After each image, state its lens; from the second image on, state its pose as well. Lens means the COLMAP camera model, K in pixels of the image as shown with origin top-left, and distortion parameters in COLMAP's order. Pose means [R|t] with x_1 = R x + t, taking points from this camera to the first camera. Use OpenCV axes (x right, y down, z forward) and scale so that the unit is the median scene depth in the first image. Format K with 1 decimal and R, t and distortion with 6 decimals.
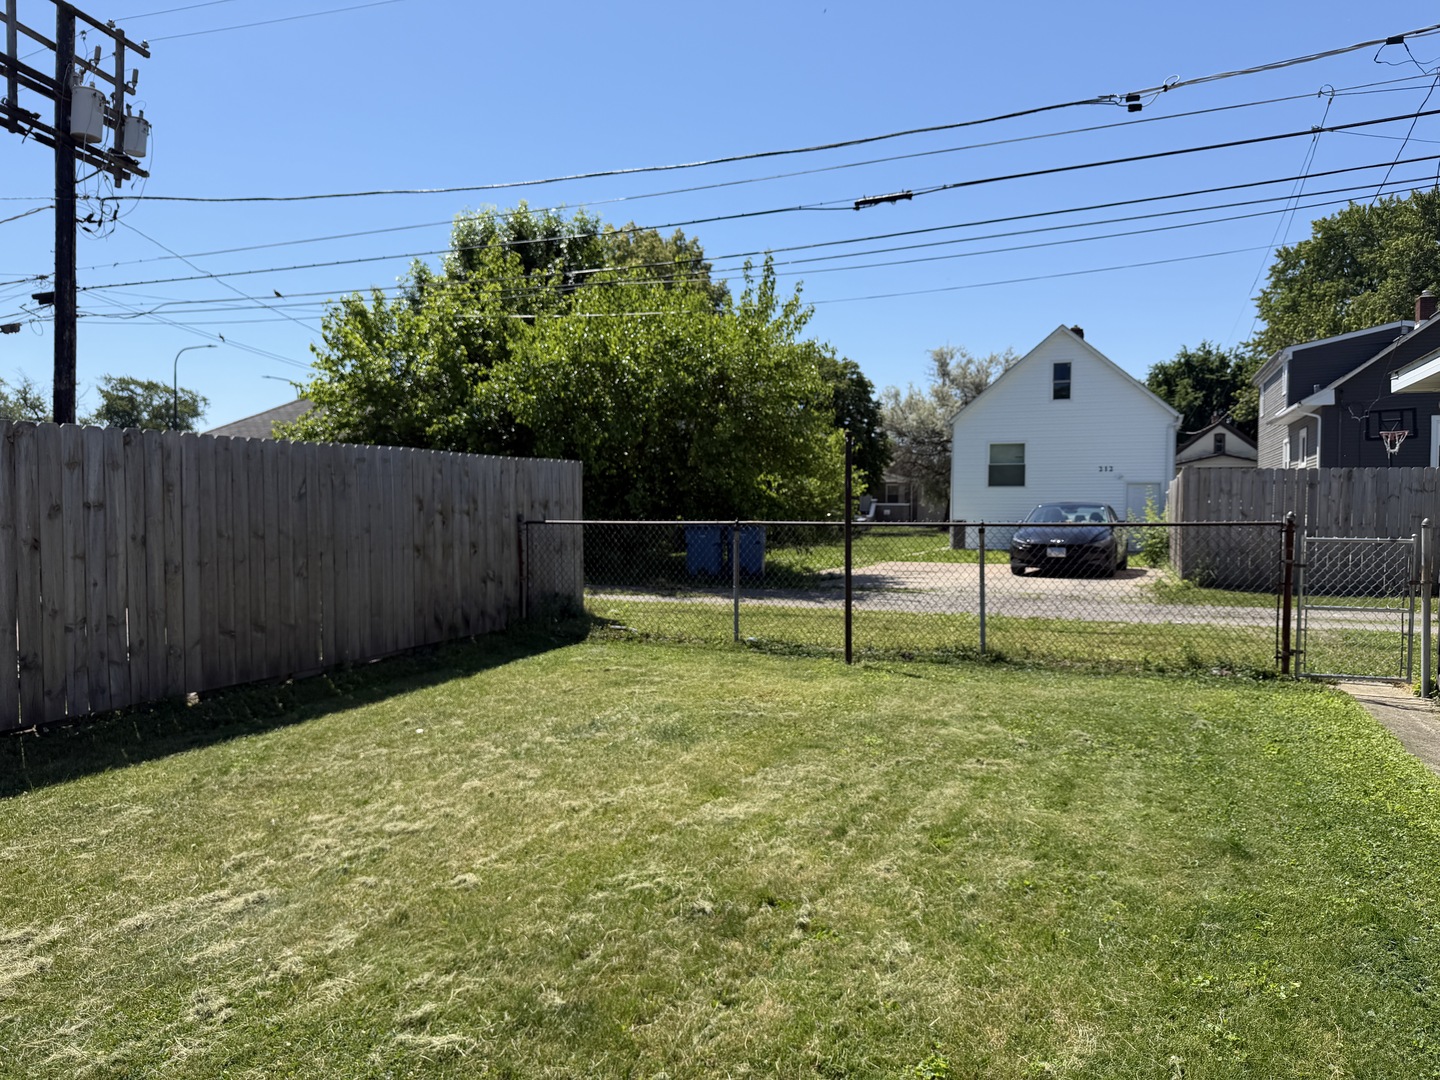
lens RADIAL K [[1014.9, 0, 720.0], [0, 1014.9, 540.0], [0, 0, 1]] dist [0.142922, -0.251476]
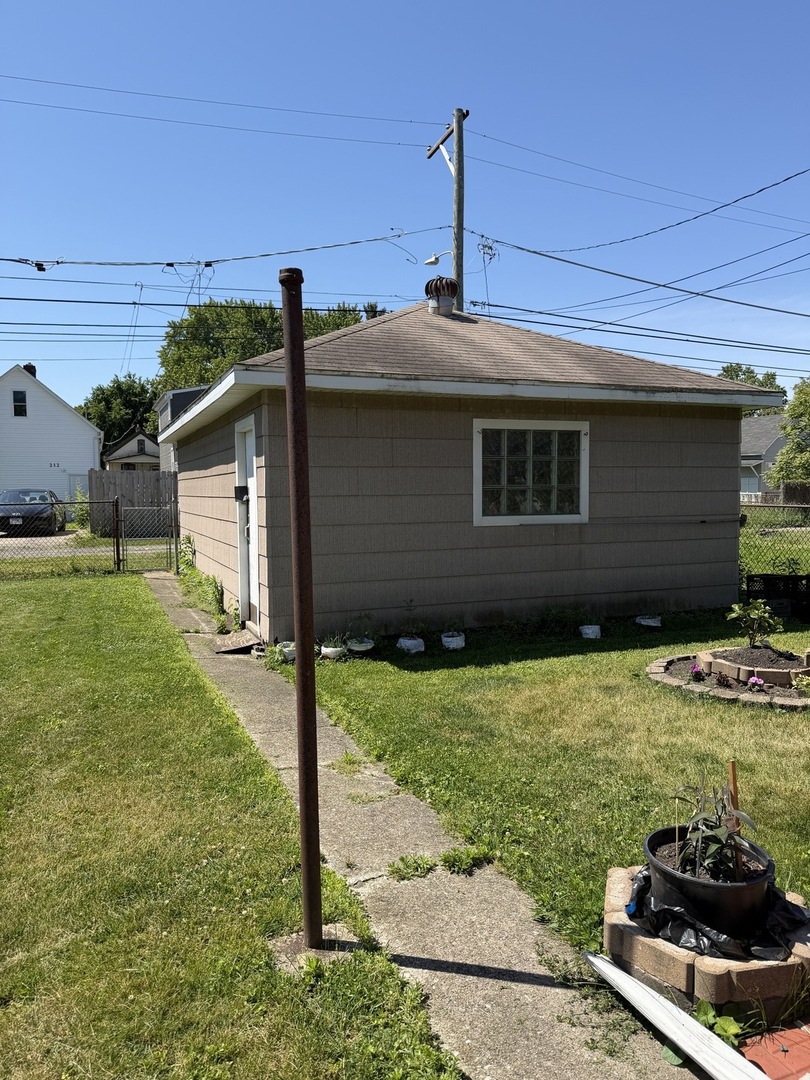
lens RADIAL K [[761.2, 0, 398.9], [0, 761.2, 539.3], [0, 0, 1]] dist [0.142922, -0.251476]
pose [[0.726950, -0.053325, 0.684617, -0.049080], [0.030311, 0.998500, 0.045587, 0.002499], [-0.686021, -0.012388, 0.727476, -0.215398]]
